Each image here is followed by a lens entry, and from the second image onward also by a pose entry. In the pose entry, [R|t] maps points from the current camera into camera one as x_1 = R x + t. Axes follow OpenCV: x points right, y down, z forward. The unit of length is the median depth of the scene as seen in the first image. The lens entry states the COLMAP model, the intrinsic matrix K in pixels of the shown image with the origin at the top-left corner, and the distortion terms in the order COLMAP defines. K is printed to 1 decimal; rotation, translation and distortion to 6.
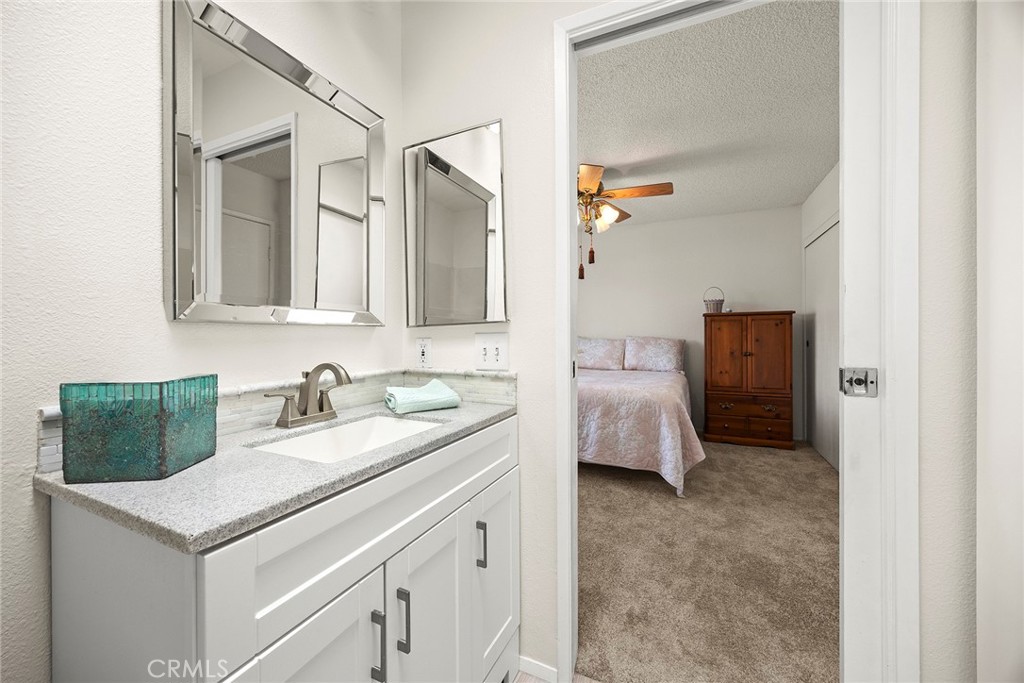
lens RADIAL K [[399.2, 0, 511.2], [0, 399.2, 337.4], [0, 0, 1]] dist [-0.001433, -0.000527]
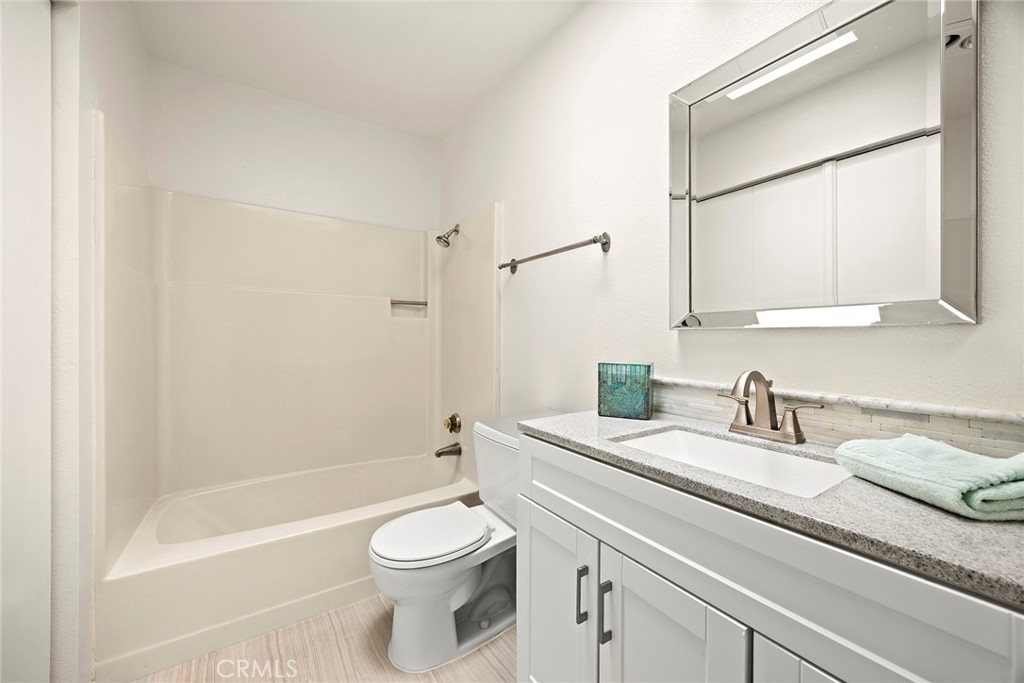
lens RADIAL K [[399.2, 0, 511.2], [0, 399.2, 337.4], [0, 0, 1]] dist [-0.001433, -0.000527]
pose [[-0.529140, 0.001794, -0.848532, 0.403161], [-0.008663, 0.999934, 0.007516, -0.008312], [0.848490, 0.011327, -0.529090, 0.720959]]
